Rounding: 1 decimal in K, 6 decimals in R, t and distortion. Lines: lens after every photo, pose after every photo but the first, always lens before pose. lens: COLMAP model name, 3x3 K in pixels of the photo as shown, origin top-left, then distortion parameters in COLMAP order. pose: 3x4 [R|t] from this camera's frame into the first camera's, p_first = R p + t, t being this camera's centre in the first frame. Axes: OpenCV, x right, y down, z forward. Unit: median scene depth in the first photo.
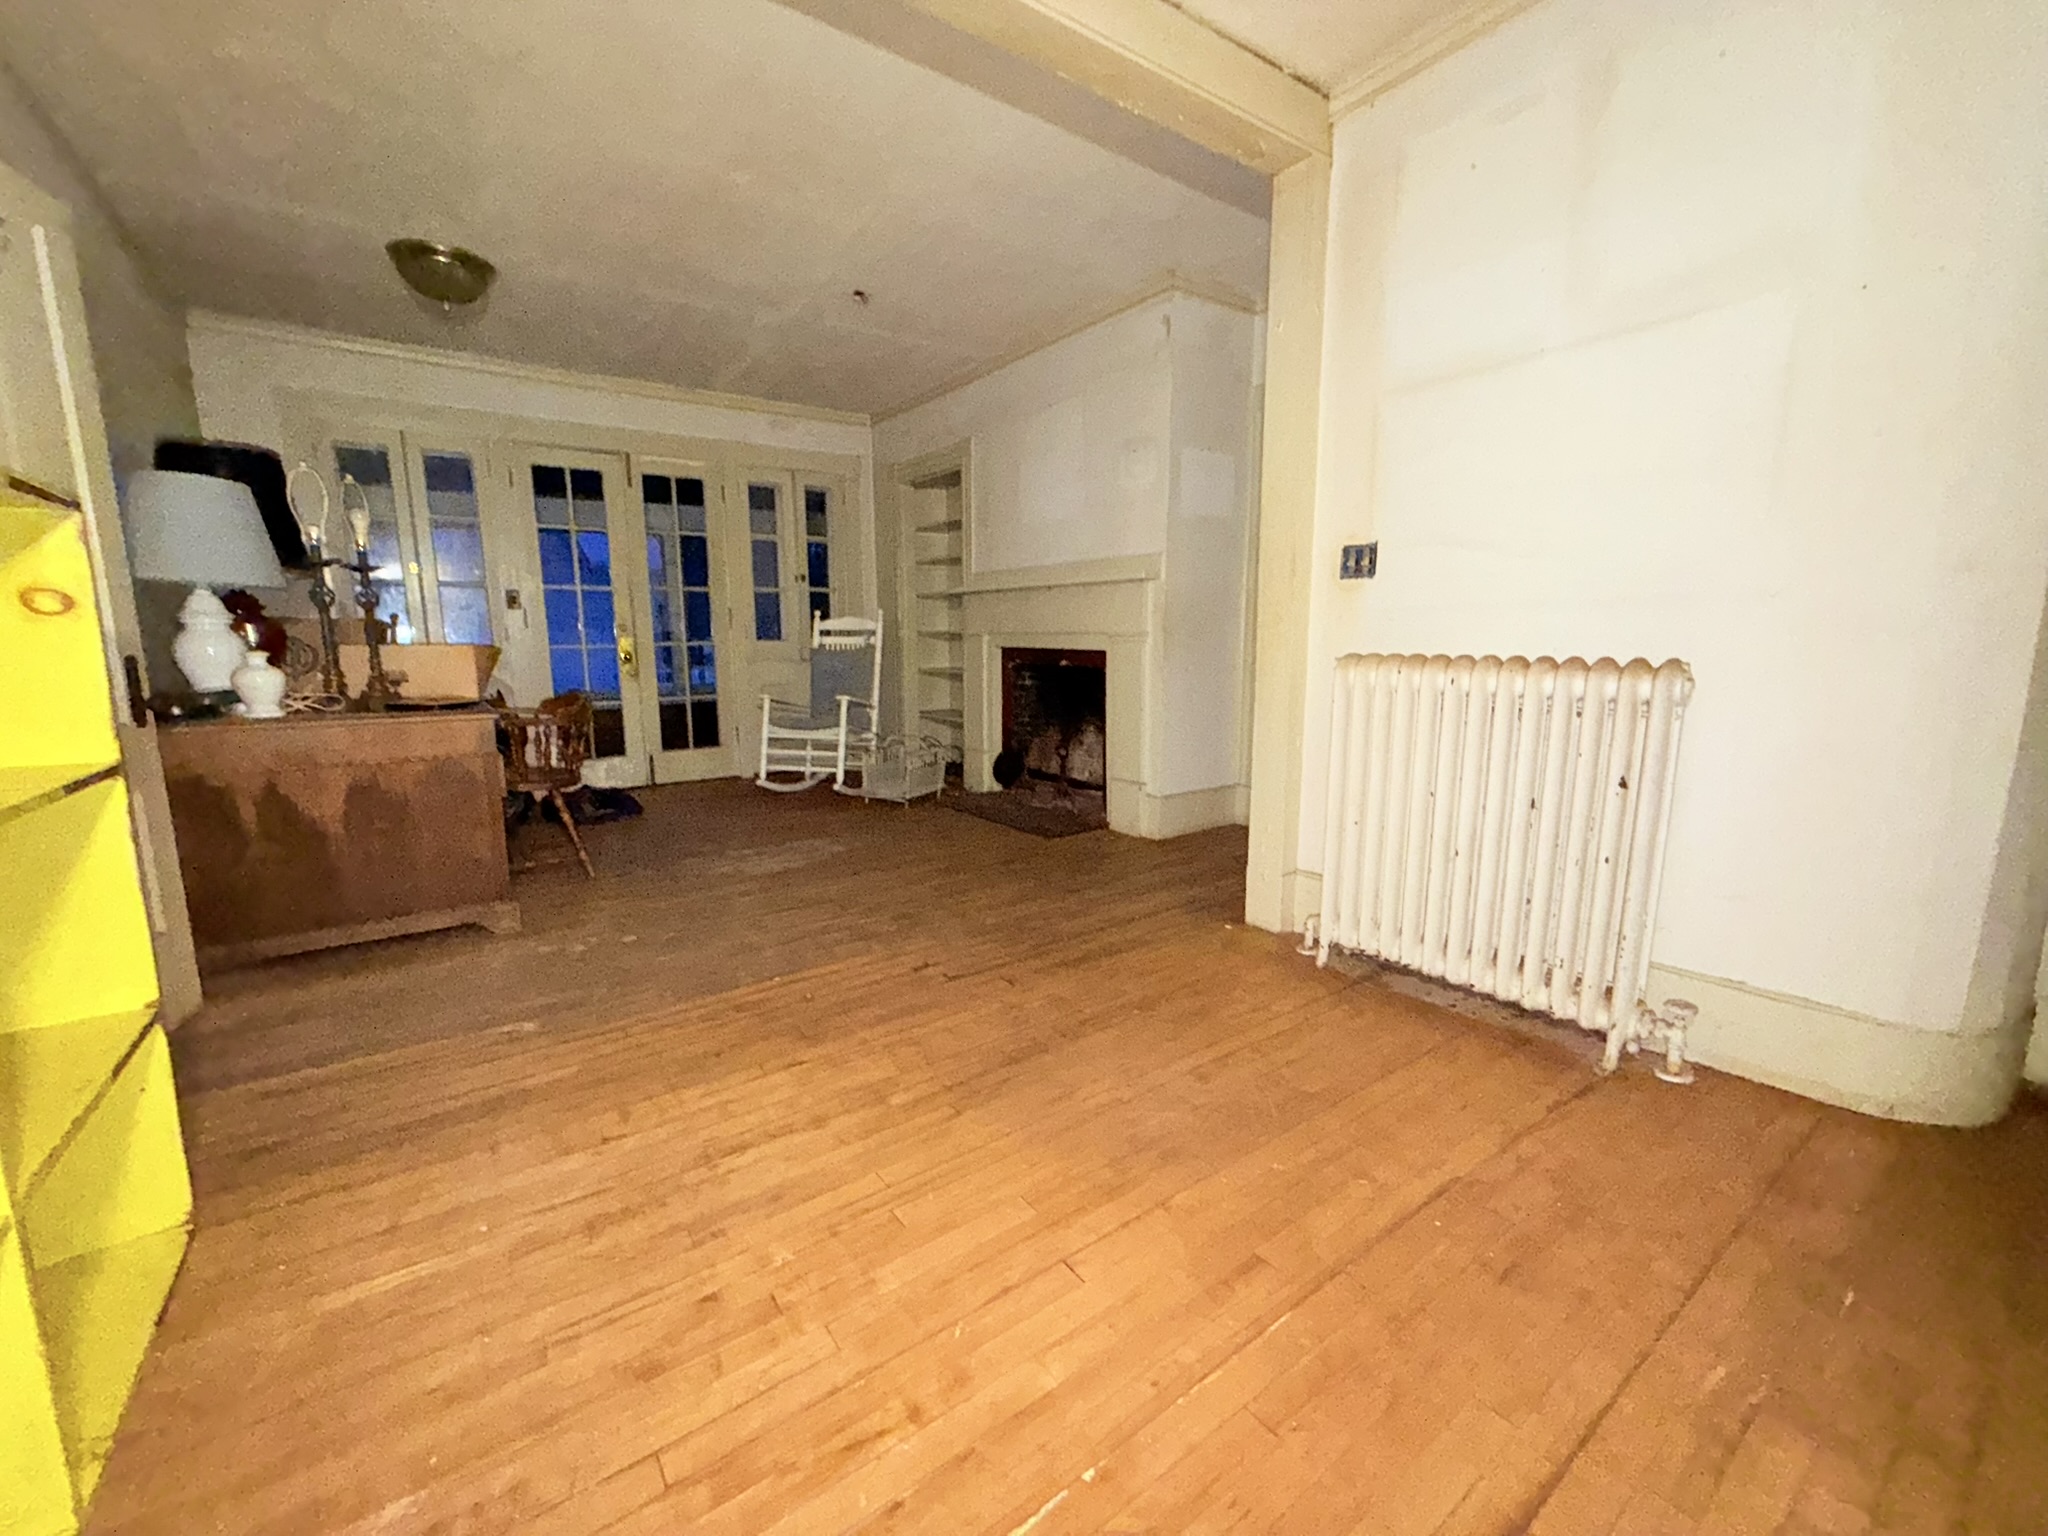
lens RADIAL K [[812.2, 0, 1024.0], [0, 812.2, 768.0], [0, 0, 1]] dist [-0.000282, 0.000020]
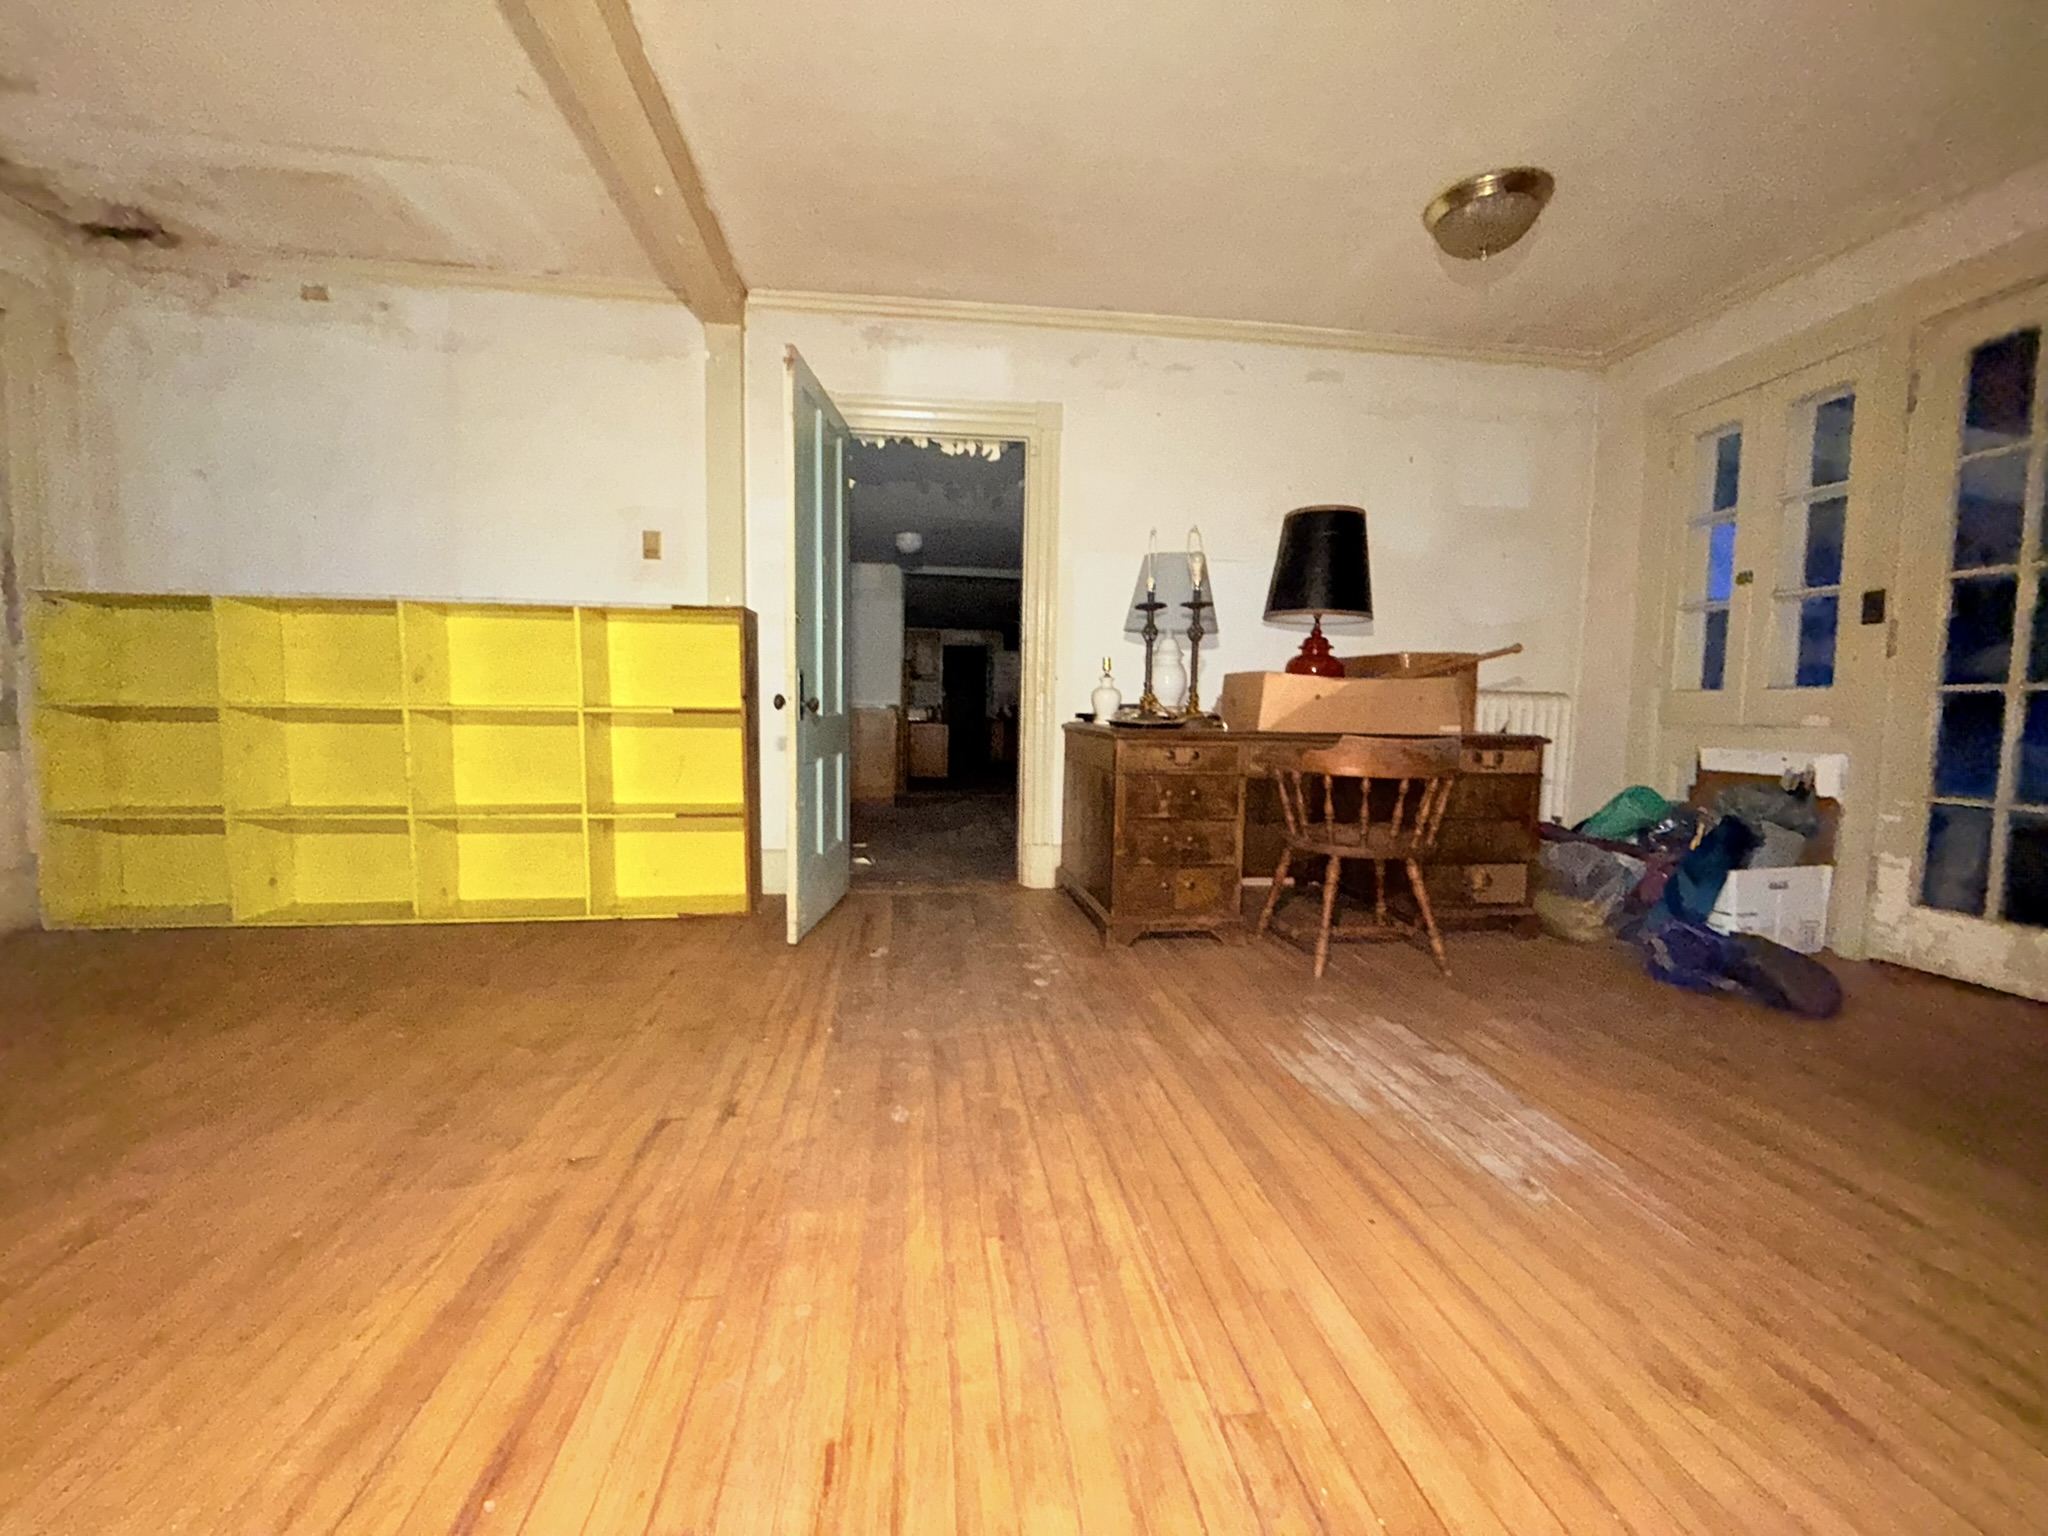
lens RADIAL K [[812.2, 0, 1024.0], [0, 812.2, 768.0], [0, 0, 1]] dist [-0.000282, 0.000020]
pose [[-0.471863, 0.063439, -0.879387, 0.316609], [-0.157060, 0.975407, 0.154641, -0.166543], [0.867570, 0.211085, -0.450295, 1.365243]]
